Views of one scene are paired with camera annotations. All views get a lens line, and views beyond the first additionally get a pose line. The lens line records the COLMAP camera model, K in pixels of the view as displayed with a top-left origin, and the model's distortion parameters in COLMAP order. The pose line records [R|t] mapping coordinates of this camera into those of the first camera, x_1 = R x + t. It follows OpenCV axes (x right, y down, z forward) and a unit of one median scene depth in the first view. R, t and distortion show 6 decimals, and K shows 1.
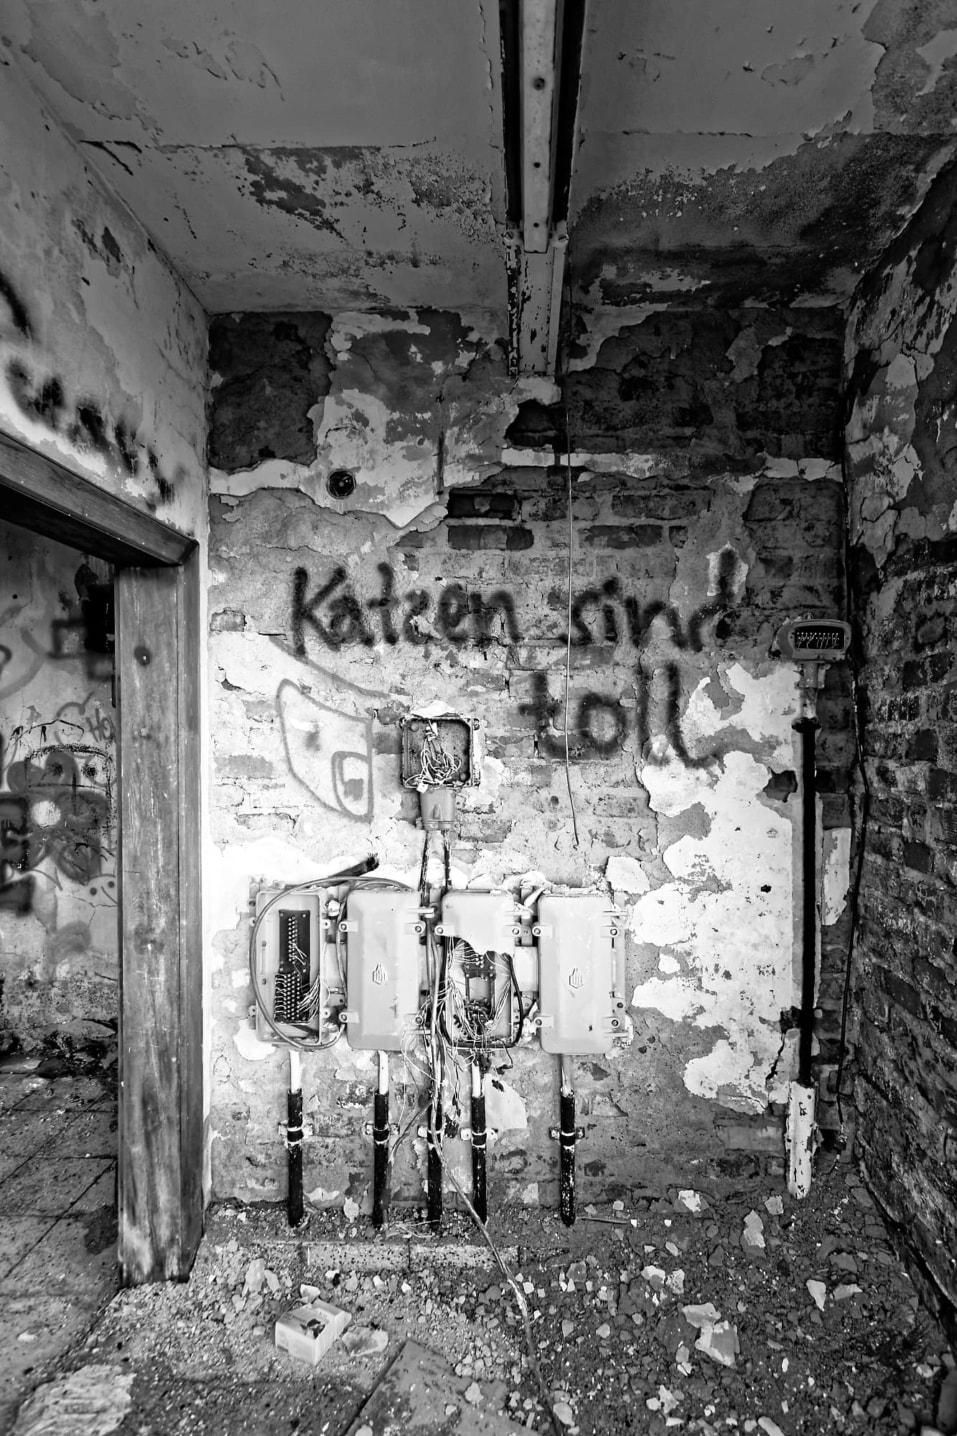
lens RADIAL K [[697.6, 0, 478.8], [0, 697.6, 707.1], [0, 0, 1]] dist [0.005873, 0.000246]
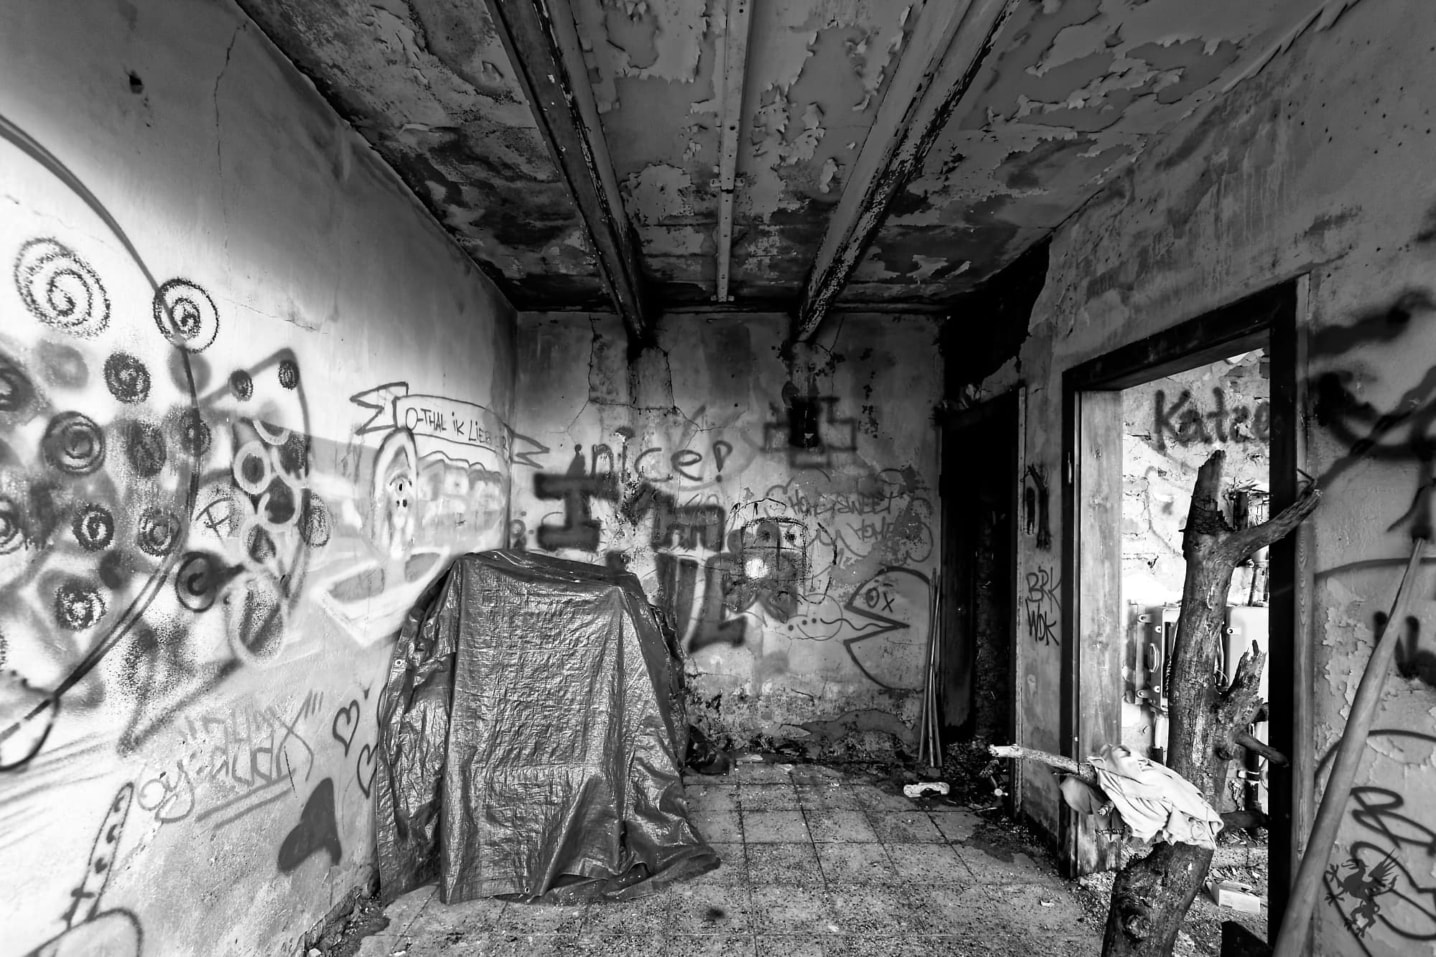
lens RADIAL K [[606.3, 0, 716.8], [0, 606.3, 491.7], [0, 0, 1]] dist [0.000474, 0.000953]
pose [[0.999514, -0.000167, 0.031165, -0.733859], [0.000330, 0.999986, -0.005224, 0.012009], [-0.031164, 0.005232, 0.999501, -0.146955]]
